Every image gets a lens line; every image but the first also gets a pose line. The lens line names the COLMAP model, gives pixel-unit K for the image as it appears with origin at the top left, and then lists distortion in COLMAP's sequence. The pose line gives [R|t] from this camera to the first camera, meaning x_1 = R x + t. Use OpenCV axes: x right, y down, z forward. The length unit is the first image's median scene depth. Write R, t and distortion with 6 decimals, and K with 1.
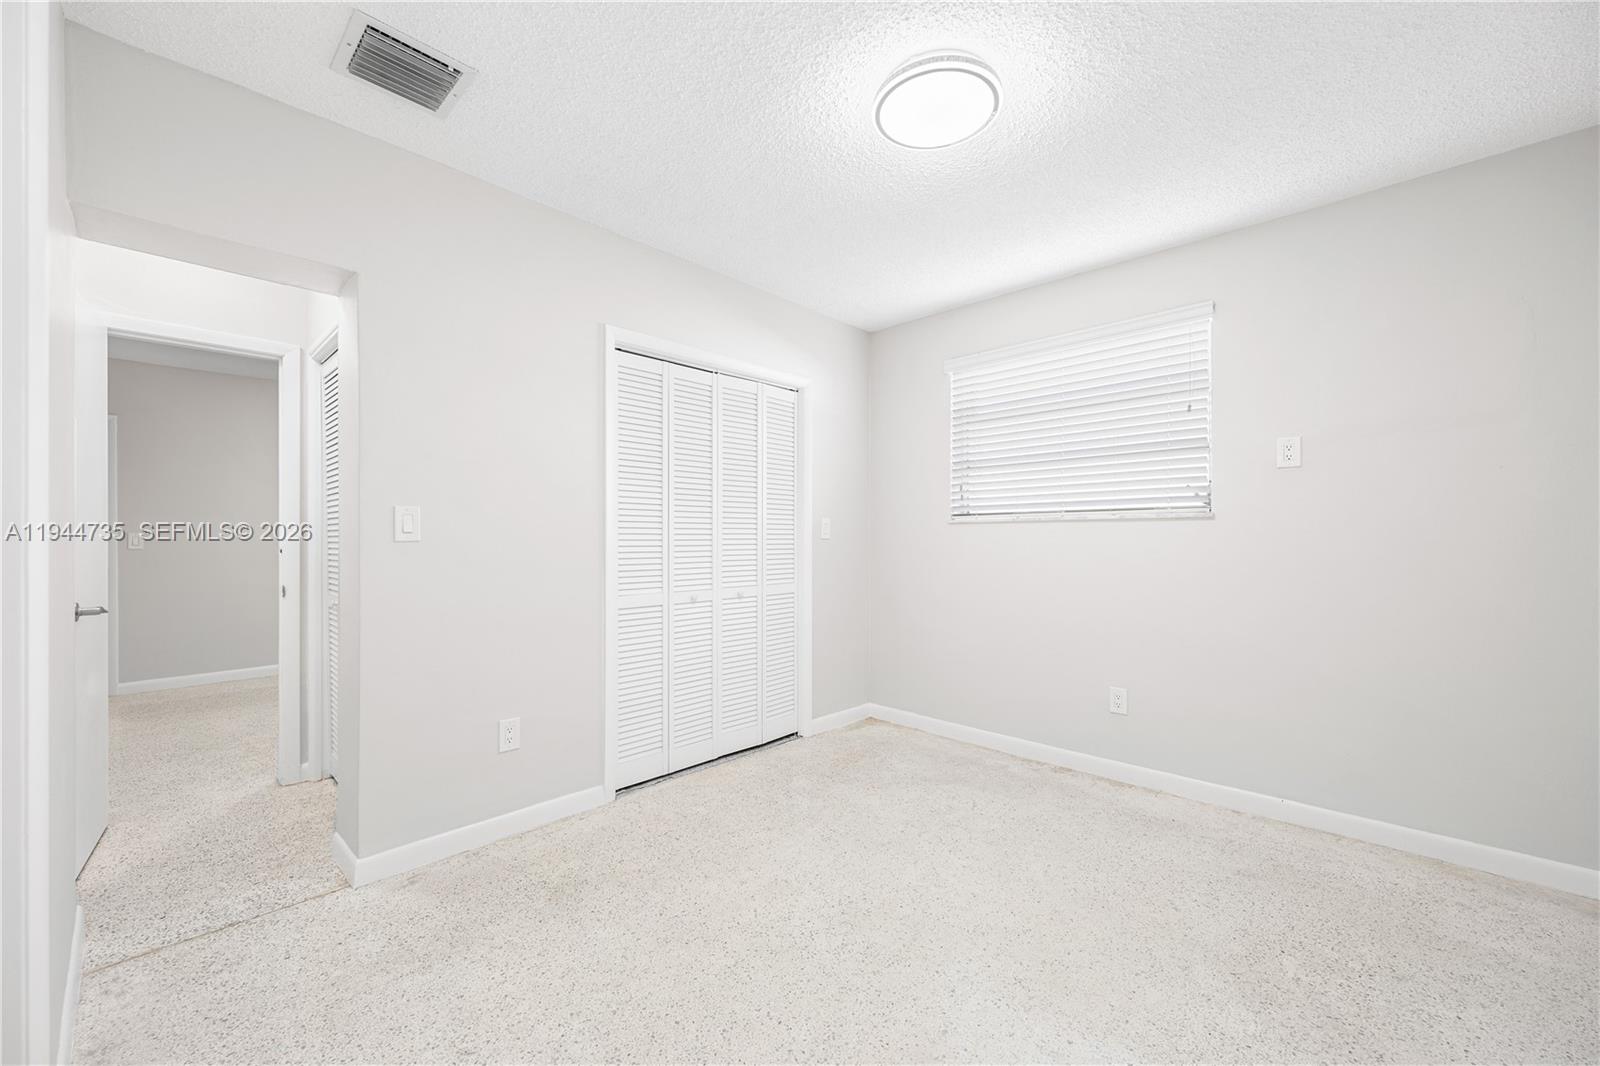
lens RADIAL K [[638.5, 0, 796.2], [0, 638.5, 532.5], [0, 0, 1]] dist [0.001759, 0.000189]
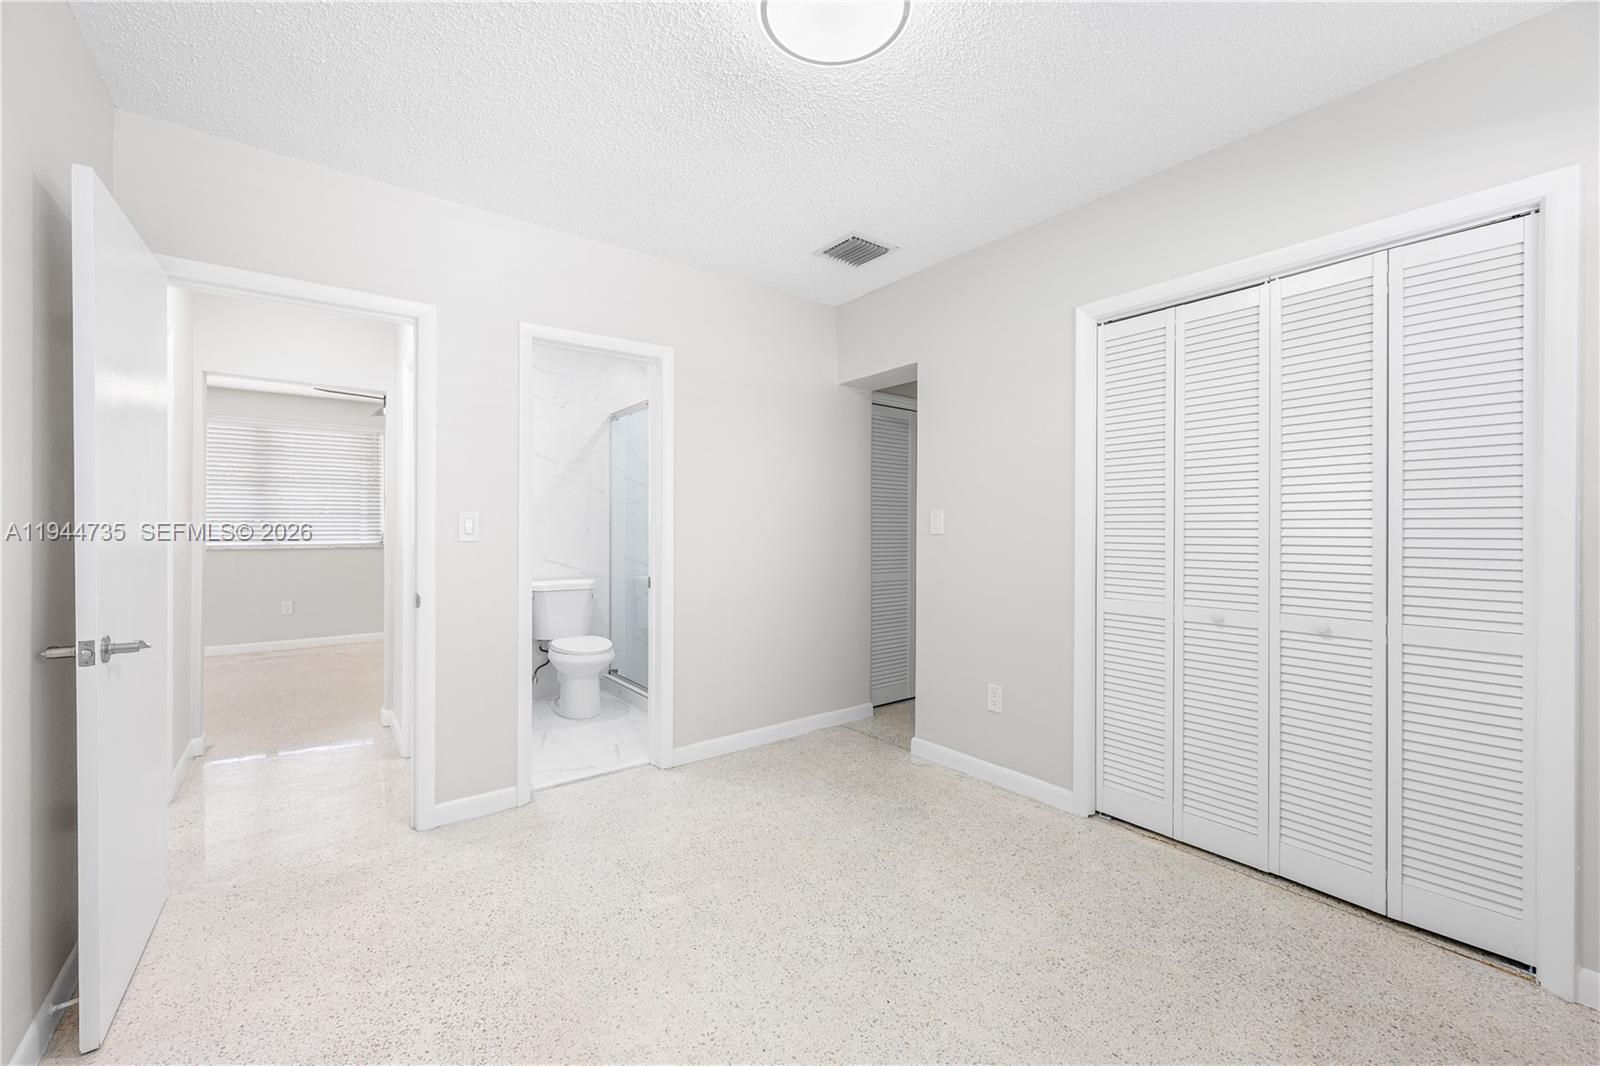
lens RADIAL K [[638.5, 0, 796.2], [0, 638.5, 532.5], [0, 0, 1]] dist [0.001759, 0.000189]
pose [[-0.163128, 0.002112, -0.986603, 0.717079], [0.006850, 0.999976, 0.001008, 0.002267], [0.986581, -0.006594, -0.163139, 0.760463]]
